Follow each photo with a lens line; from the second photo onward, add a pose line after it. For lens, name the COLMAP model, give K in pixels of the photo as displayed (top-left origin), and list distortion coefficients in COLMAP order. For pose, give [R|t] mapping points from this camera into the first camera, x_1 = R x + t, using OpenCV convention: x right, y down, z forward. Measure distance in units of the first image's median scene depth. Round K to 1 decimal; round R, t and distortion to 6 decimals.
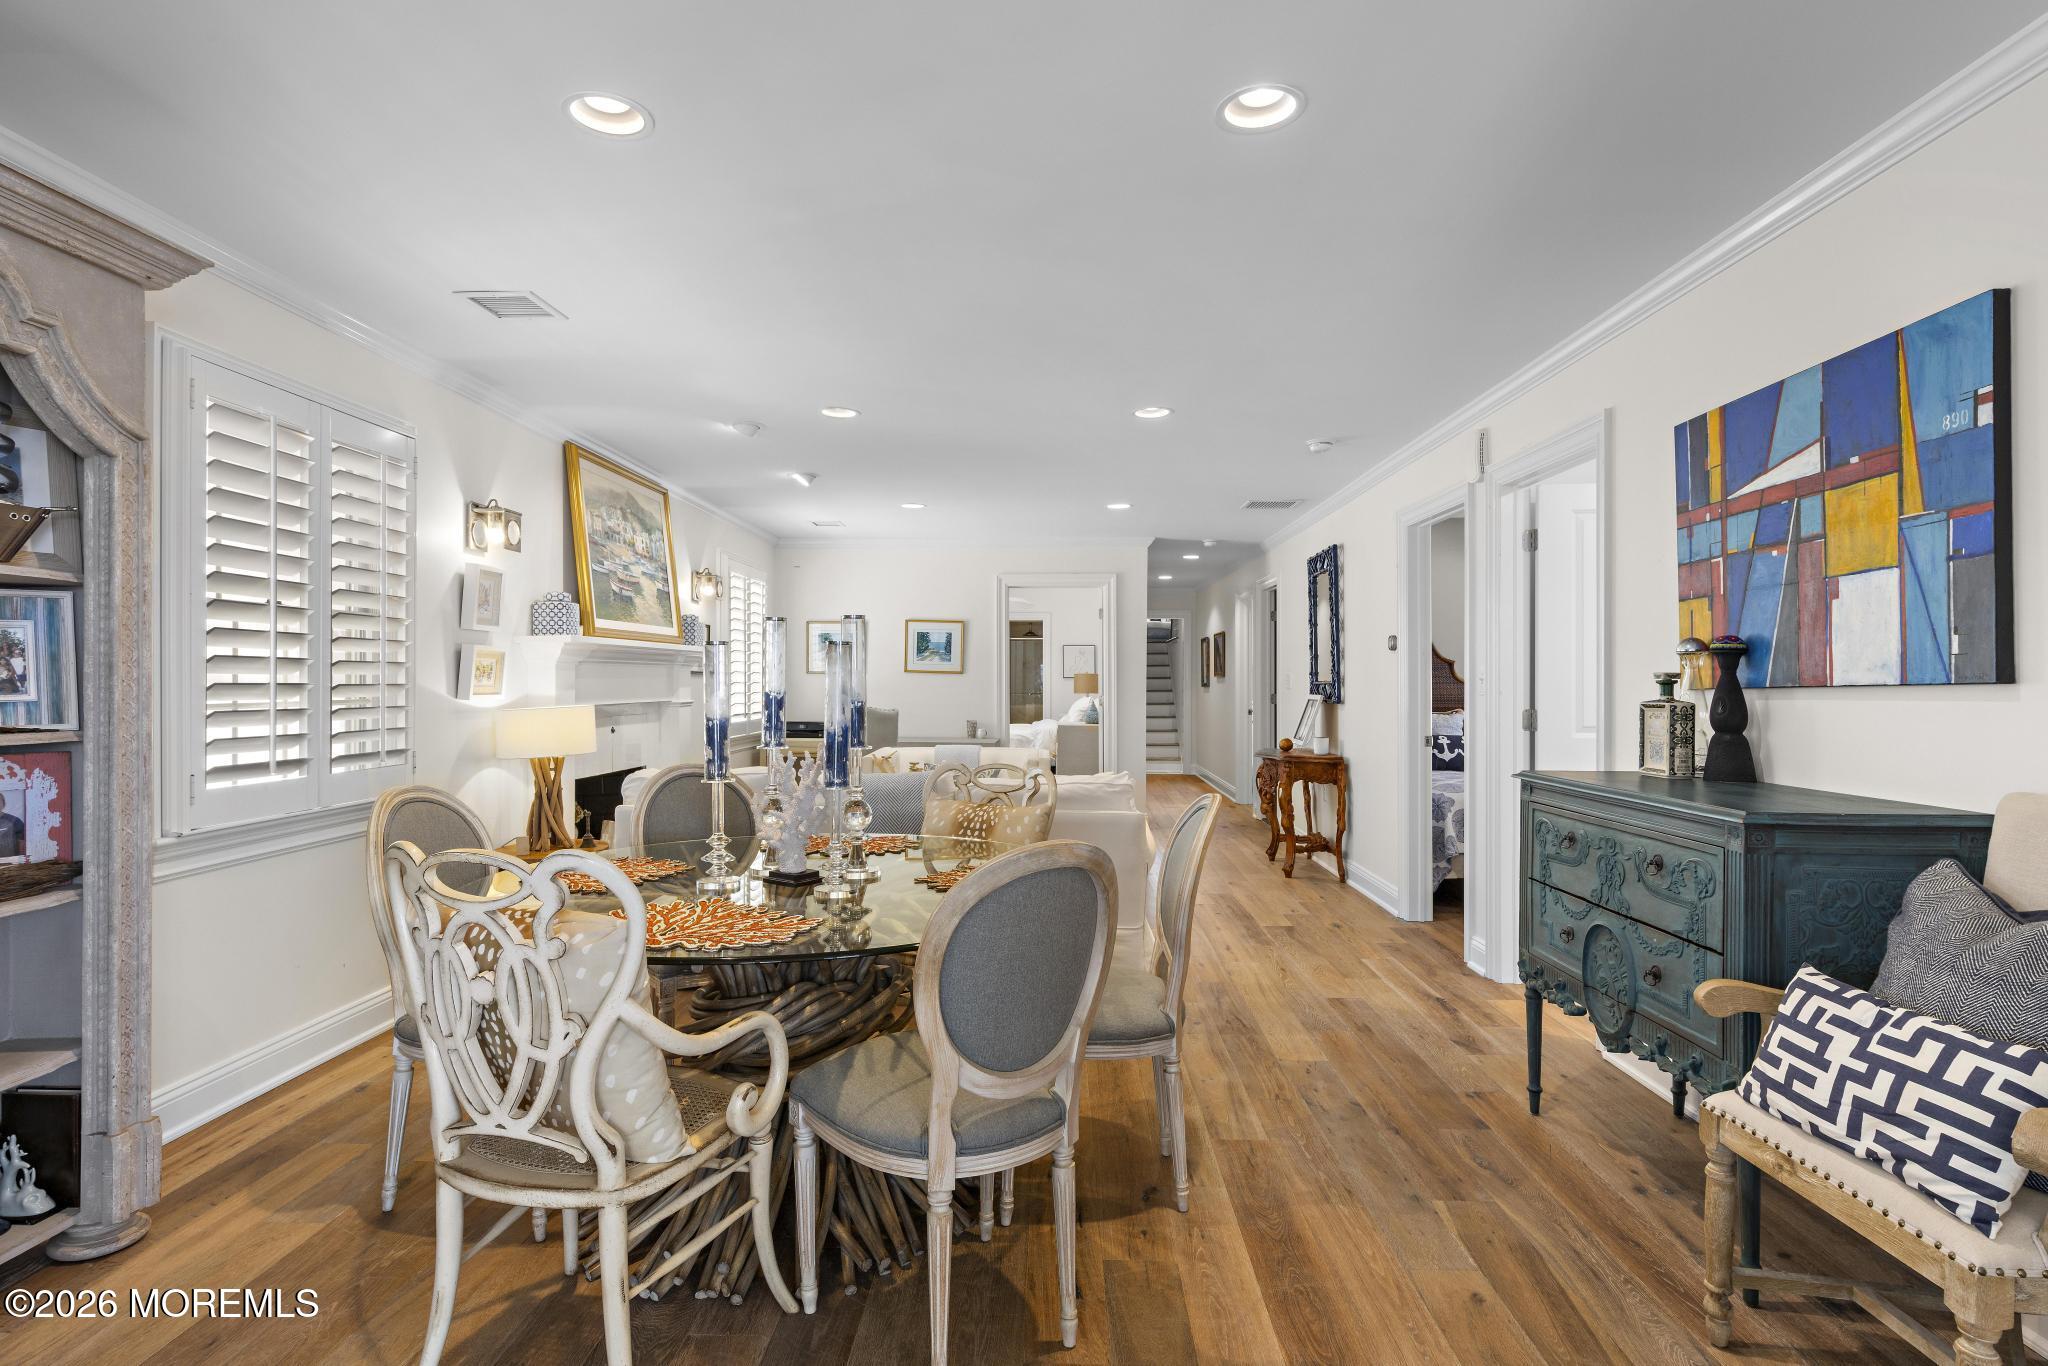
lens RADIAL K [[1061.4, 0, 1024.0], [0, 1061.4, 683.0], [0, 0, 1]] dist [0.005723, 0.000993]
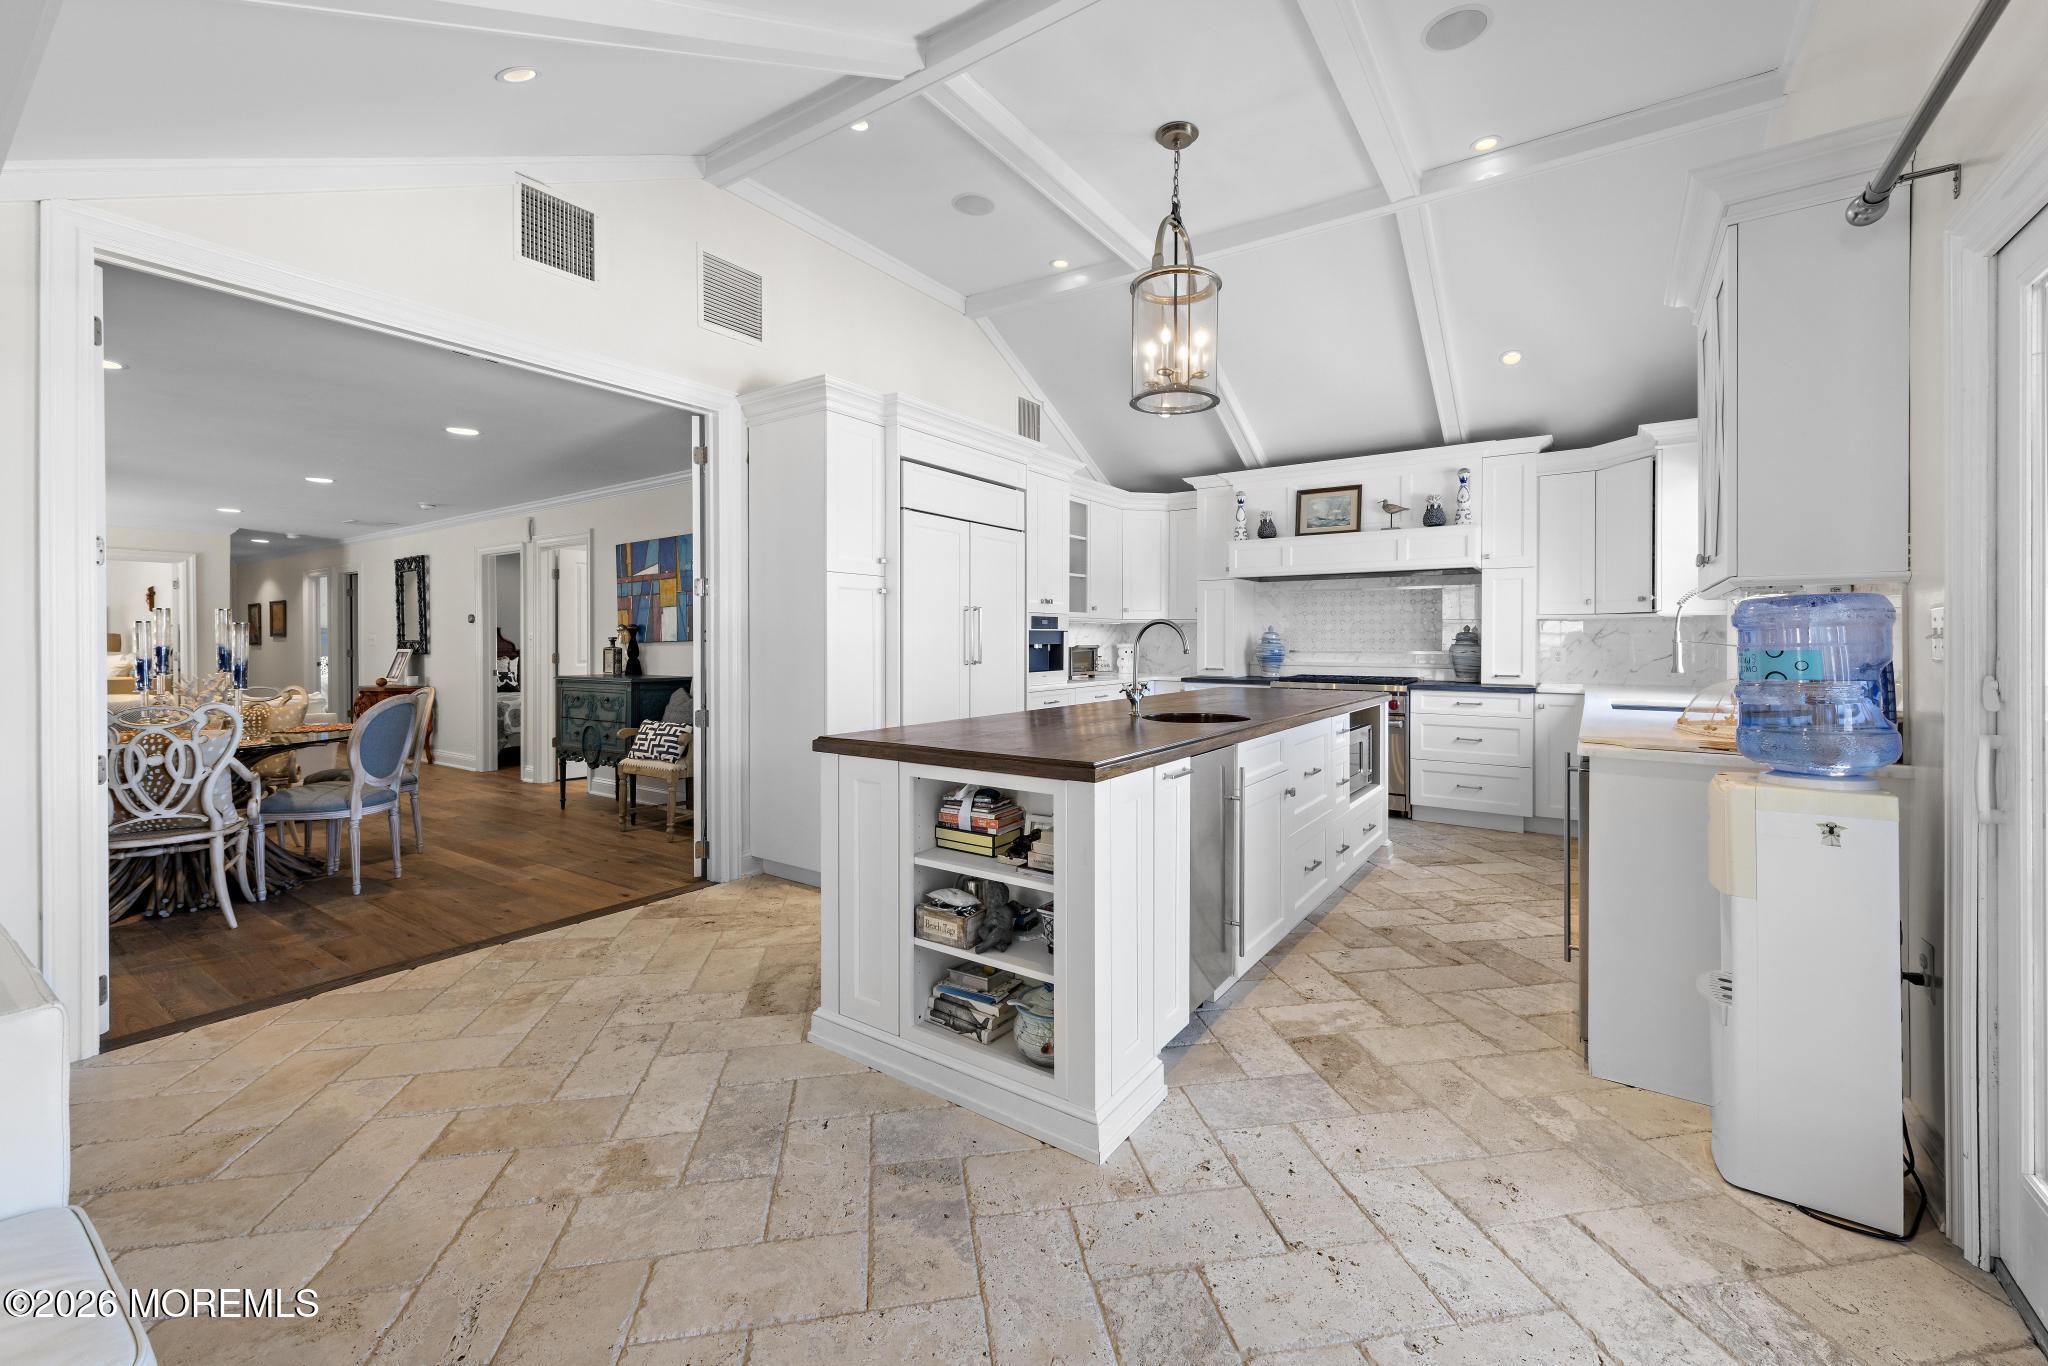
lens RADIAL K [[819.7, 0, 1040.8], [0, 819.7, 640.2], [0, 0, 1]] dist [0.001594, 0.000057]
pose [[0.540011, -0.002528, 0.841654, -0.595718], [0.003155, 0.999995, 0.000979, 0.000148], [-0.841652, 0.002127, 0.540016, -1.101662]]
